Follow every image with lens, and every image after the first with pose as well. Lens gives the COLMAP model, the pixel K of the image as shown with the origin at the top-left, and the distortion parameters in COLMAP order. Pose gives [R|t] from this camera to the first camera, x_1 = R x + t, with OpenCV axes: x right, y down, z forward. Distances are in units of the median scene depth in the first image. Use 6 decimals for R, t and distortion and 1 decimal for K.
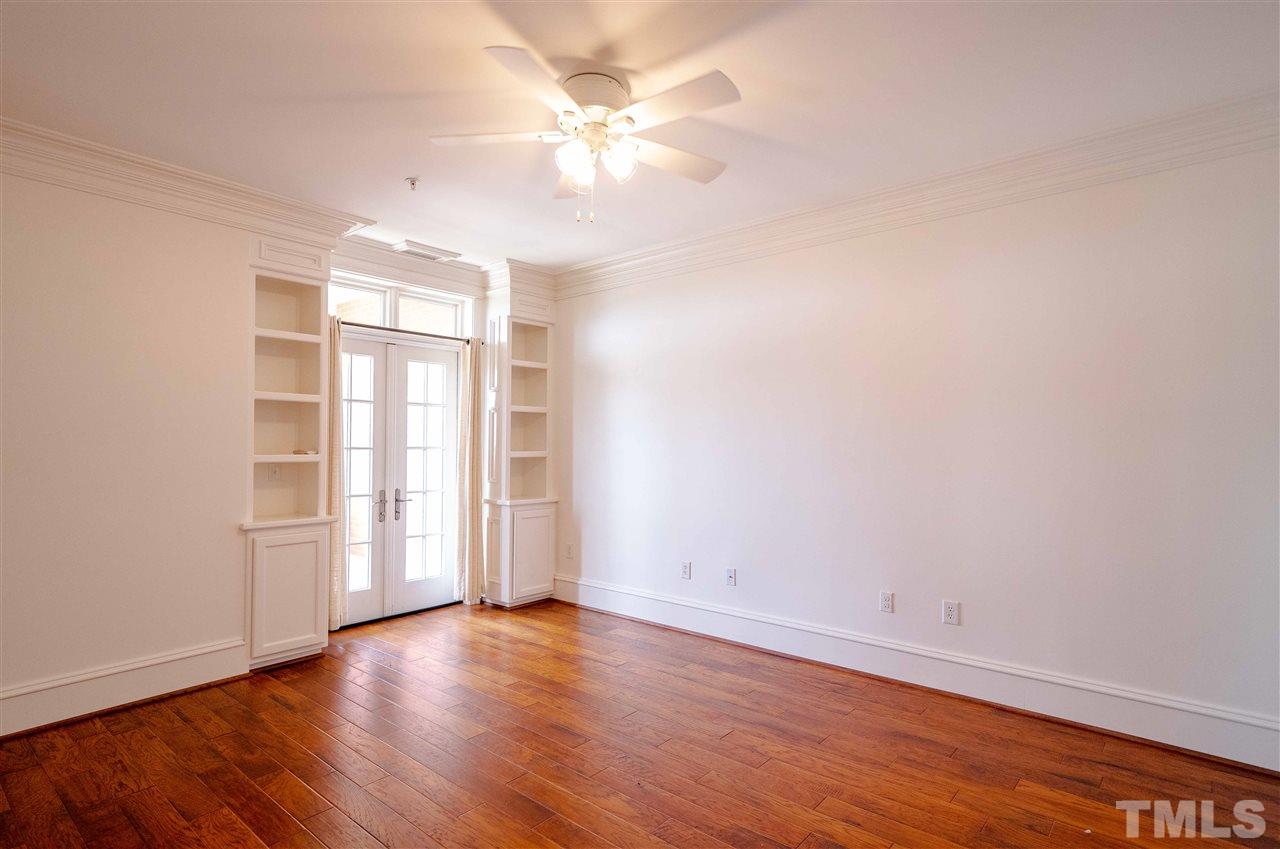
lens RADIAL K [[638.3, 0, 637.2], [0, 638.3, 429.1], [0, 0, 1]] dist [0.014164, -0.000481]
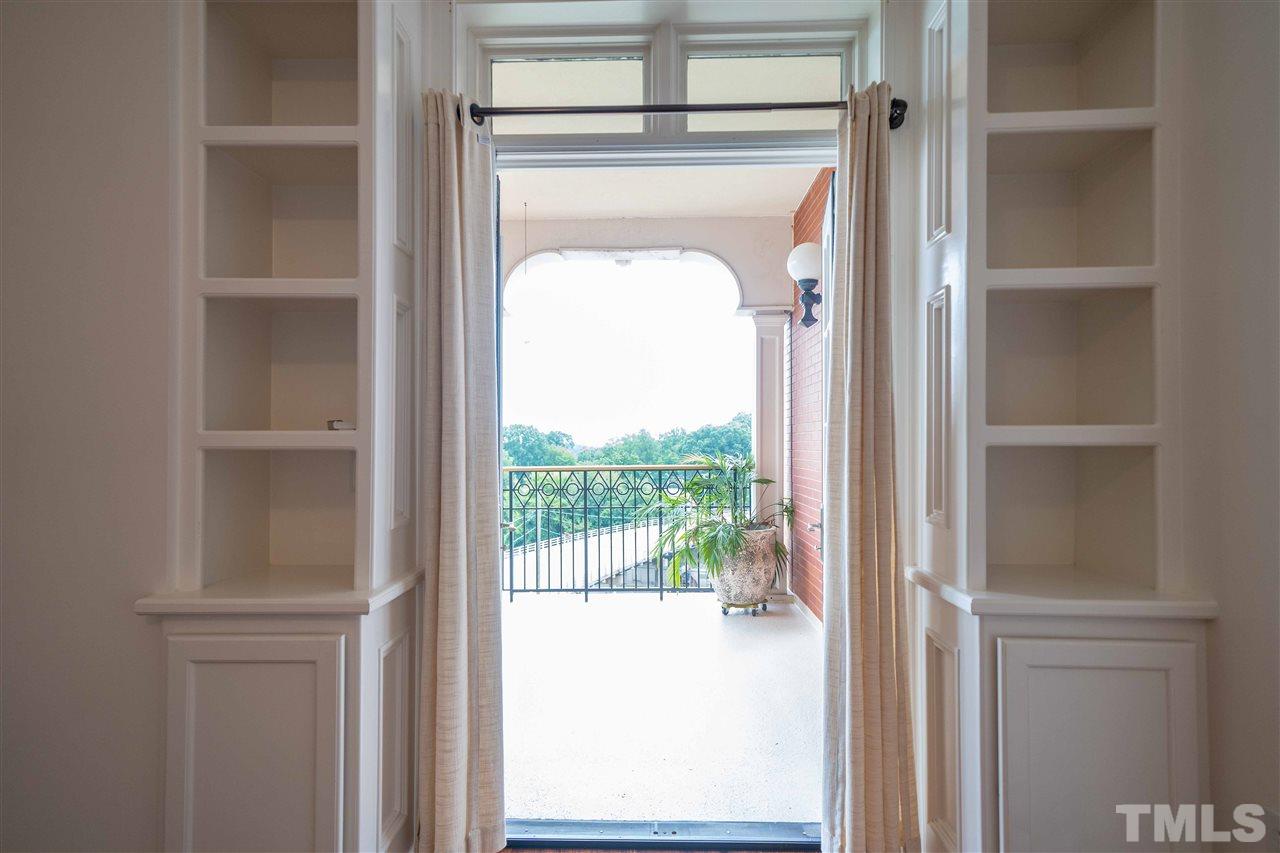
lens RADIAL K [[593.8, 0, 638.7], [0, 593.8, 432.4], [0, 0, 1]] dist [0.011754, 0.000039]
pose [[0.625251, -0.011878, -0.780333, -0.089204], [0.023265, 0.999723, 0.003424, 0.035728], [0.780077, -0.020296, 0.625355, 0.747425]]
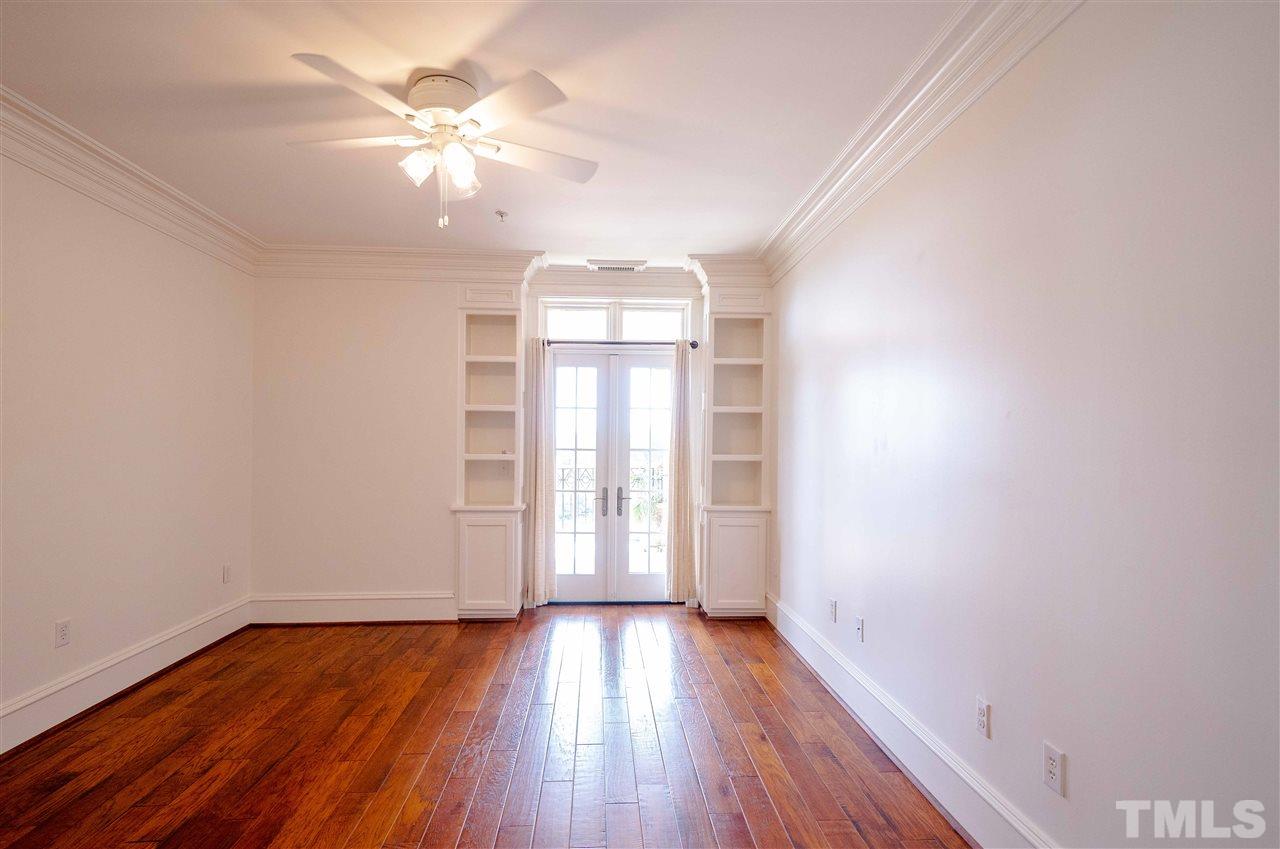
lens RADIAL K [[644.6, 0, 645.7], [0, 644.6, 439.3], [0, 0, 1]] dist [0.000624, 0.000054]
pose [[0.694376, -0.002387, -0.719608, 0.453363], [0.011604, 0.999902, 0.007881, 0.003533], [0.719519, -0.013823, 0.694335, 0.274693]]
